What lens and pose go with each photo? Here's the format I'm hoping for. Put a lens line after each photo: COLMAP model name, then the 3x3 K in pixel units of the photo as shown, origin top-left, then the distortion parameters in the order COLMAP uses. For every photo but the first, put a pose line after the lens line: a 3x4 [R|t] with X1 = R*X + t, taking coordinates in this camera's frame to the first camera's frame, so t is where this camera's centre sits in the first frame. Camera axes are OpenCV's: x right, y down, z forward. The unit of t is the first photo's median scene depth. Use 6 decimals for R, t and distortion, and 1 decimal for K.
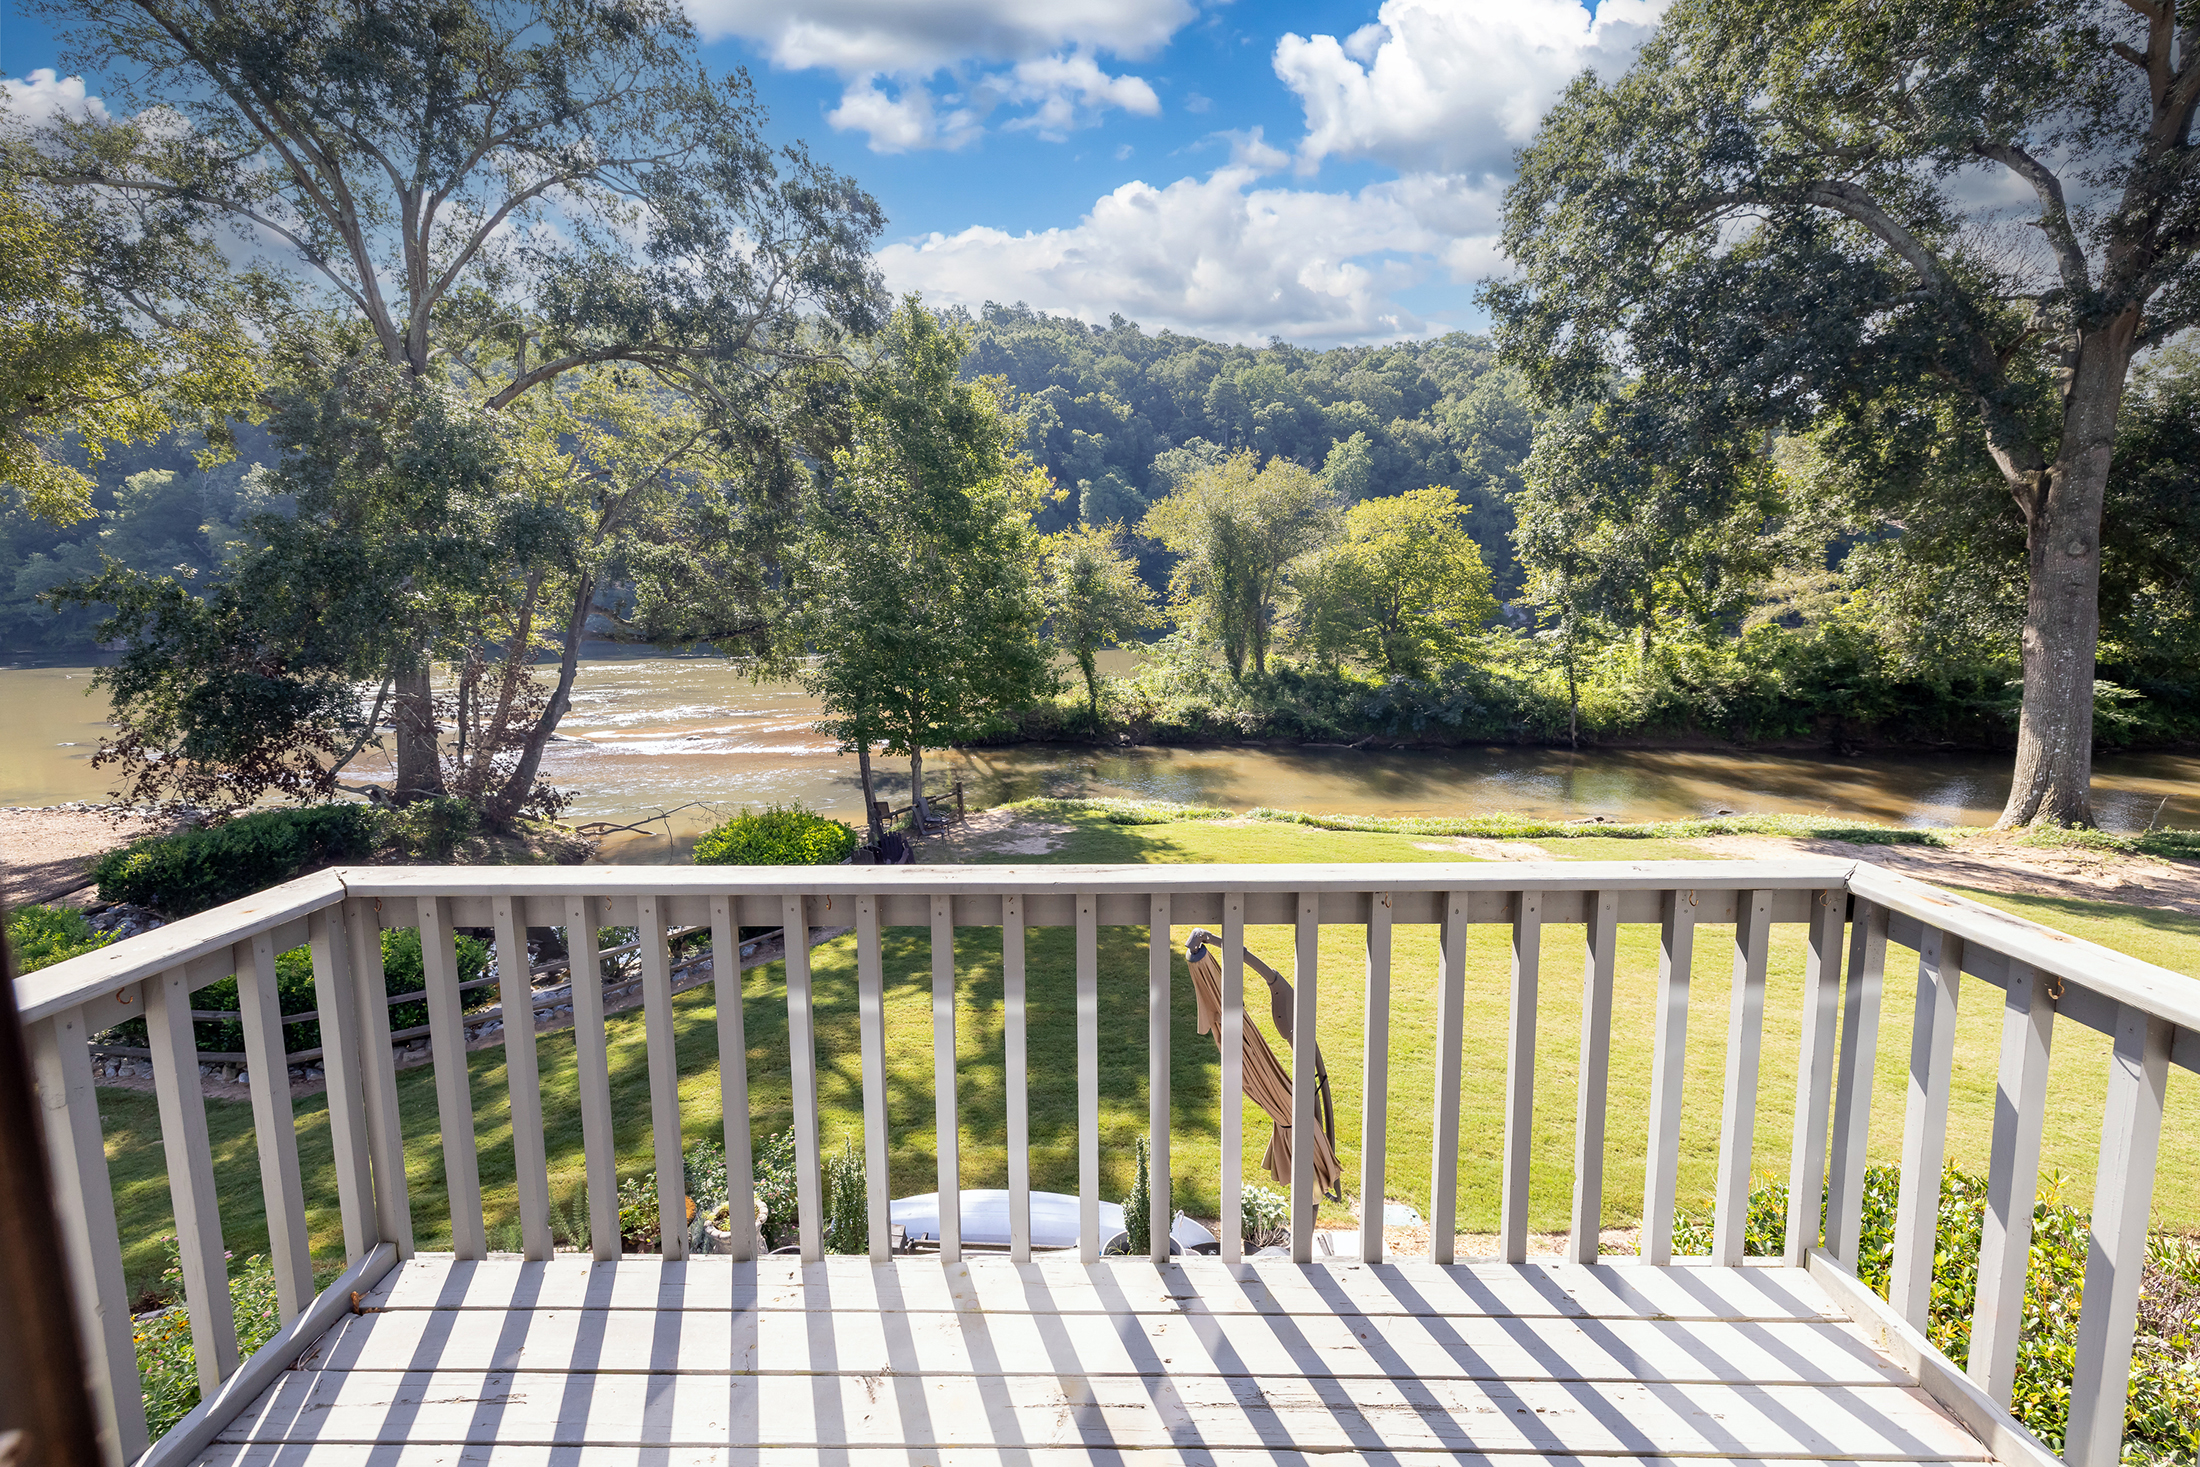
lens RADIAL K [[925.8, 0, 1097.7], [0, 925.8, 722.6], [0, 0, 1]] dist [-0.001335, 0.001168]
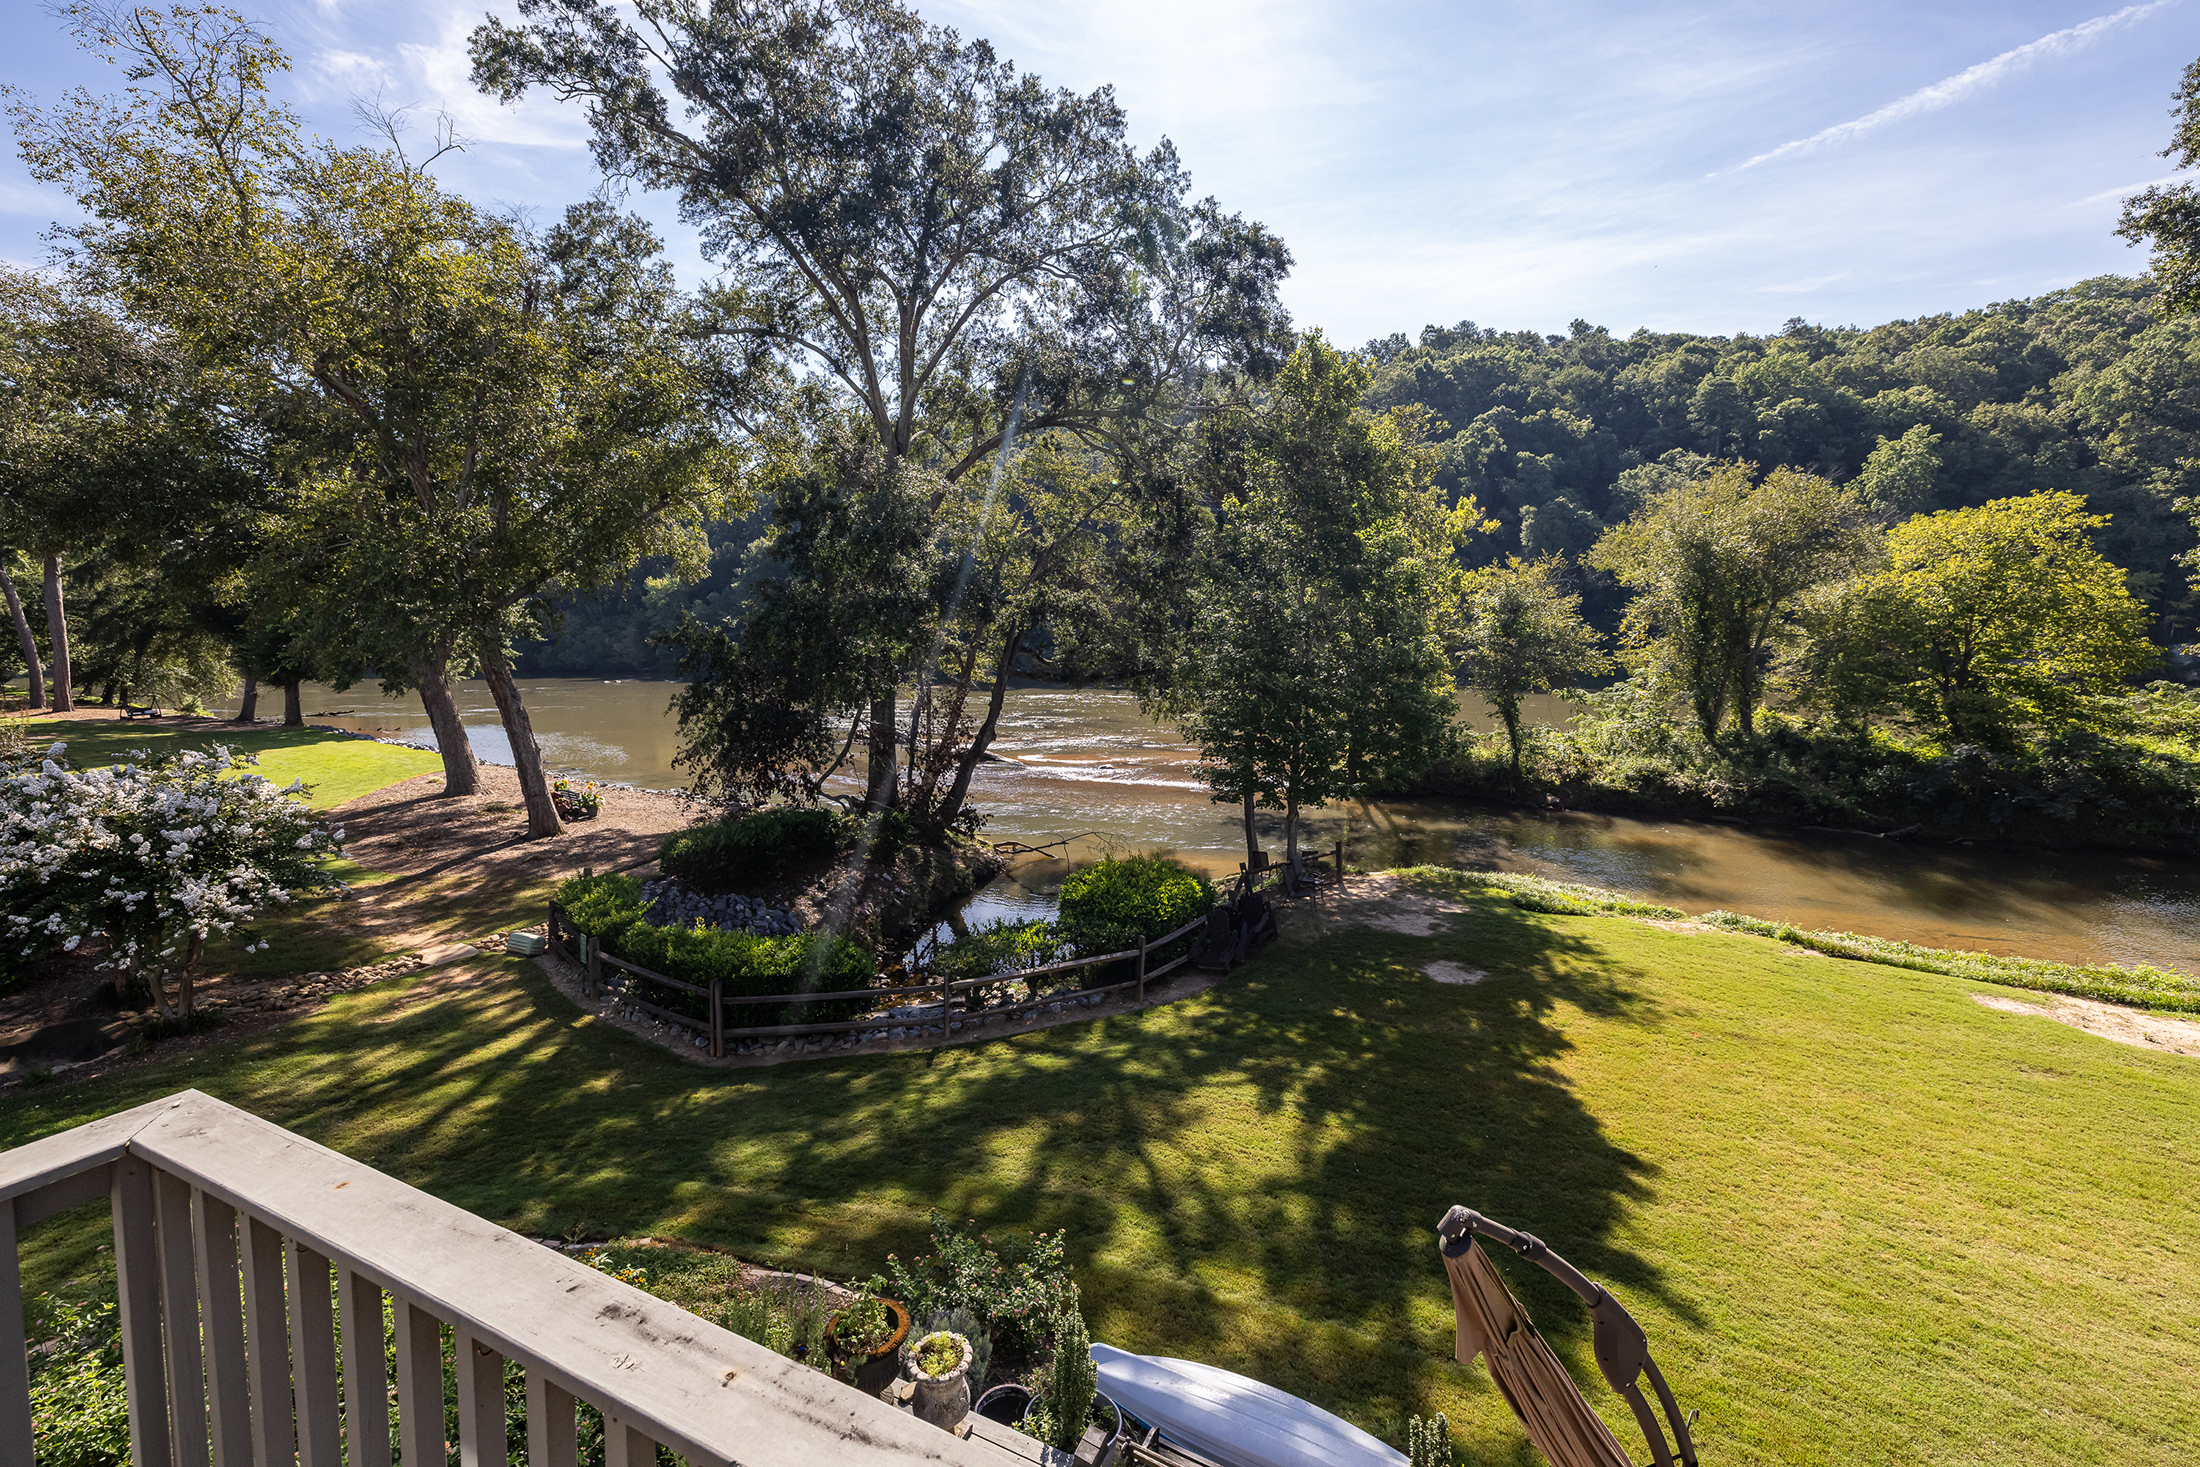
lens RADIAL K [[925.8, 0, 1090.0], [0, 925.8, 723.2], [0, 0, 1]] dist [-0.001335, 0.001168]
pose [[0.899367, 0.045753, -0.434793, 0.020017], [-0.061673, 0.997841, -0.022566, -0.014297], [0.432822, 0.047110, 0.900247, 0.035540]]
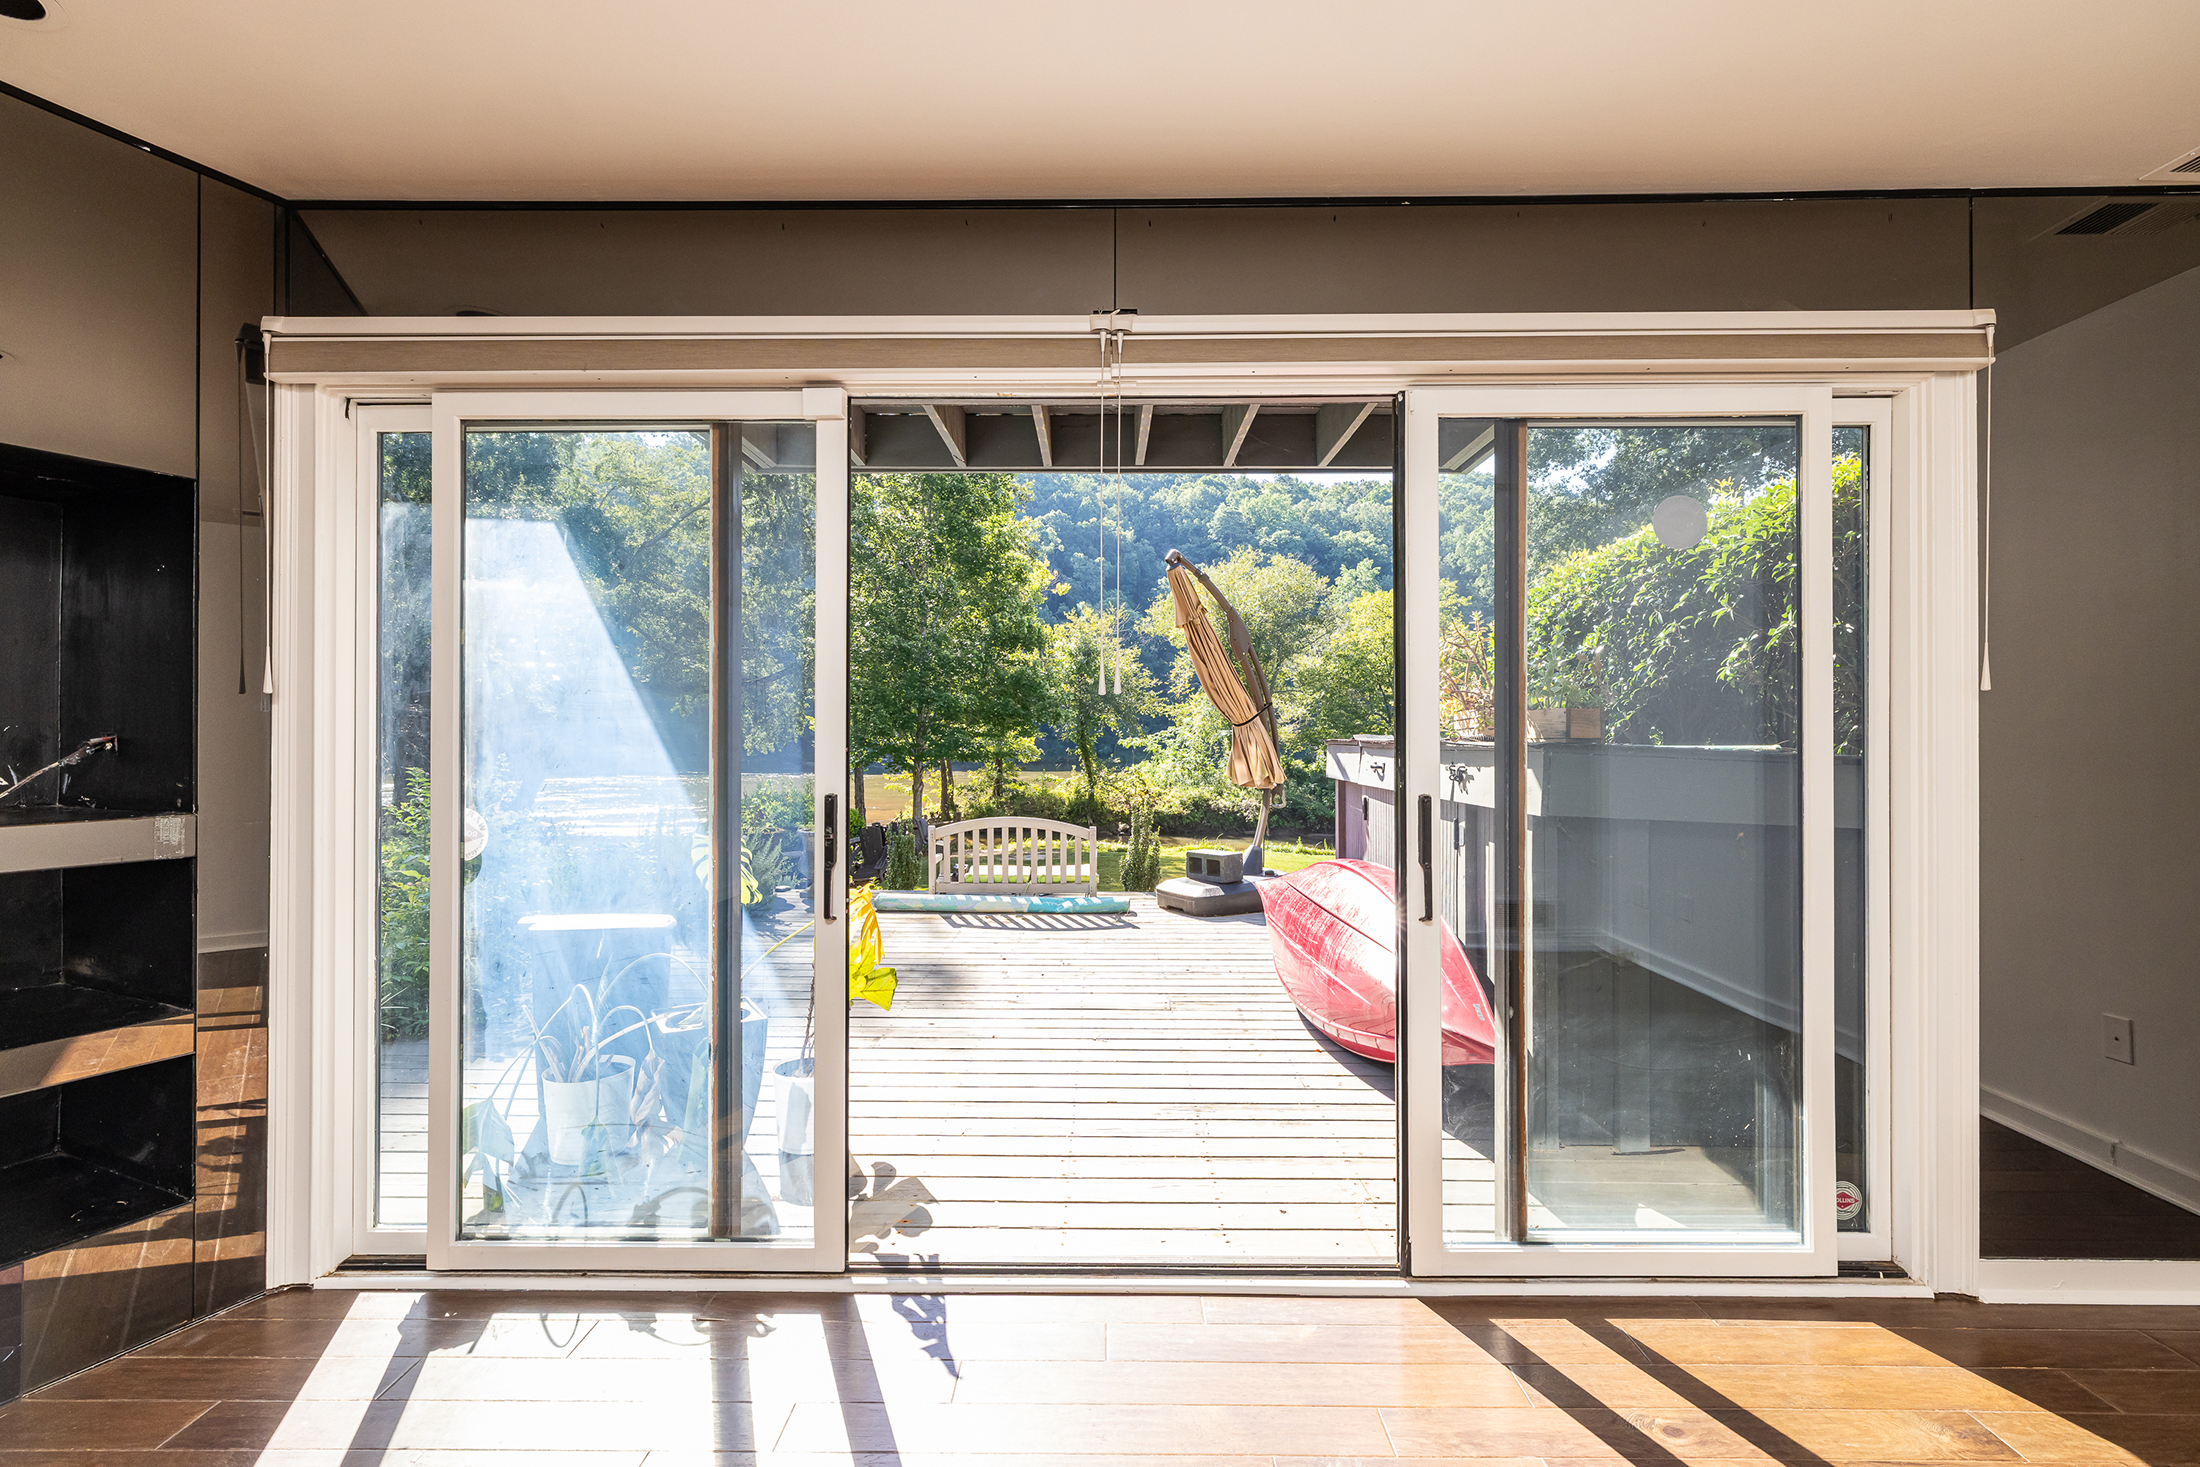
lens RADIAL K [[998.0, 0, 1106.2], [0, 998.0, 734.0], [0, 0, 1]] dist [-0.017151, -0.000692]
pose [[0.999831, 0.015282, 0.010175, -0.002559], [-0.013728, 0.990281, -0.138401, 0.102175], [-0.012191, 0.138238, 0.990324, -0.068679]]
